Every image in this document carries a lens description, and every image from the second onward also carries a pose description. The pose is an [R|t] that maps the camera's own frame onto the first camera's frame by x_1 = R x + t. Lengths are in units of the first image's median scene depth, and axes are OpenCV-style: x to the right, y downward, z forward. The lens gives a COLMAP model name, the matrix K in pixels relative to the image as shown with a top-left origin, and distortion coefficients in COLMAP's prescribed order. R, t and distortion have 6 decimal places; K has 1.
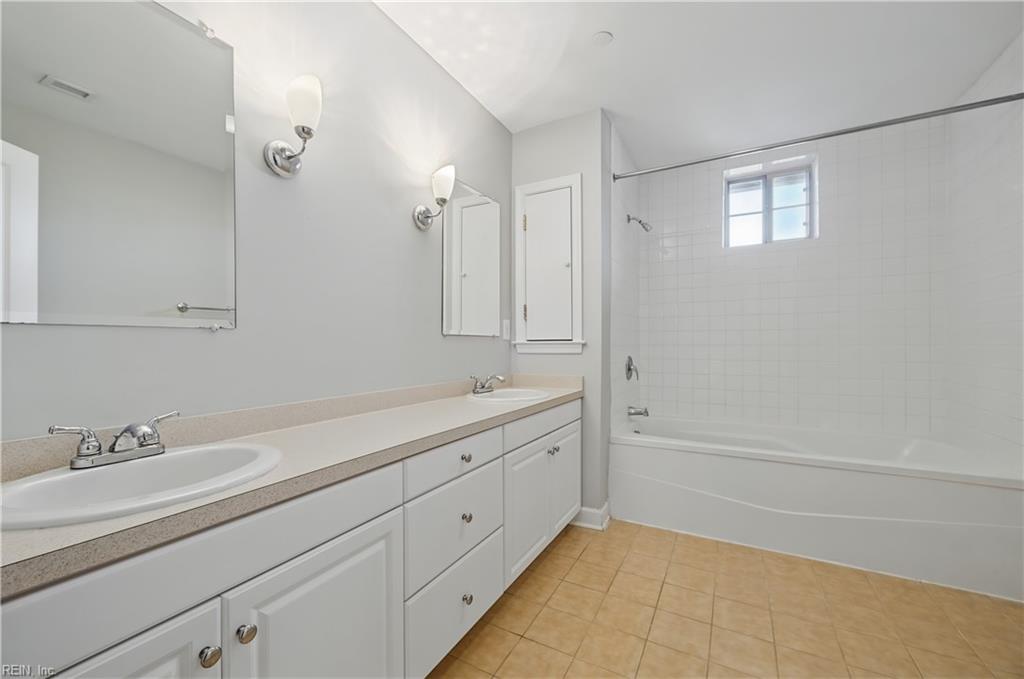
lens RADIAL K [[404.6, 0, 513.0], [0, 404.6, 339.0], [0, 0, 1]] dist [0.002381, 0.000139]
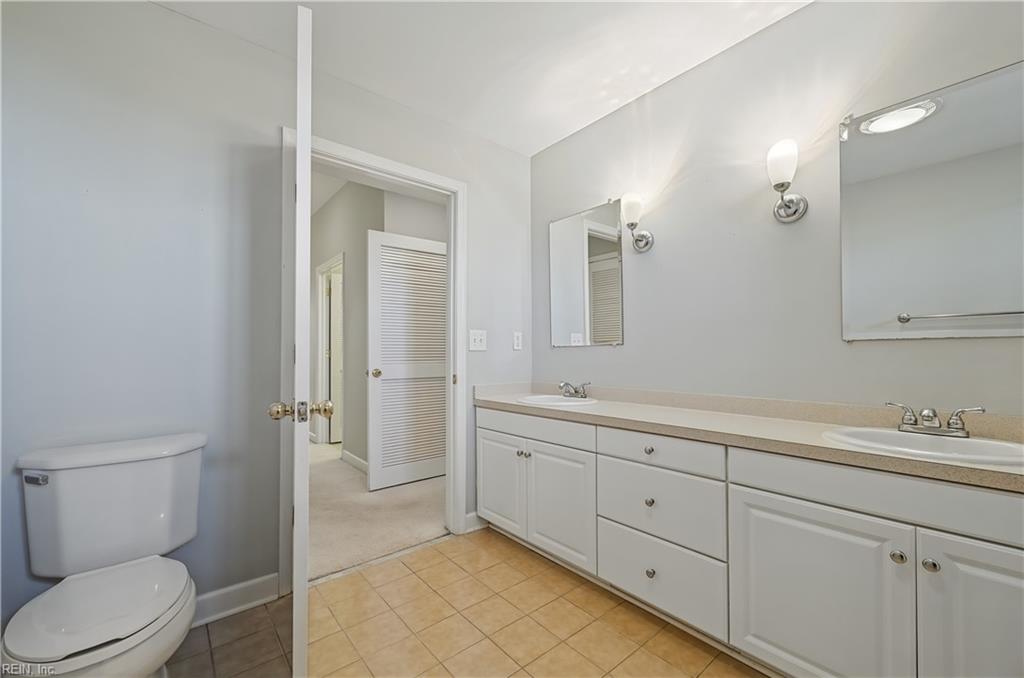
lens RADIAL K [[404.6, 0, 508.6], [0, 404.6, 349.2], [0, 0, 1]] dist [0.002381, 0.000139]
pose [[-0.363393, -0.015384, -0.931509, 0.976397], [0.010065, 0.999740, -0.020437, 0.019626], [0.931582, -0.016802, -0.363144, 0.916337]]
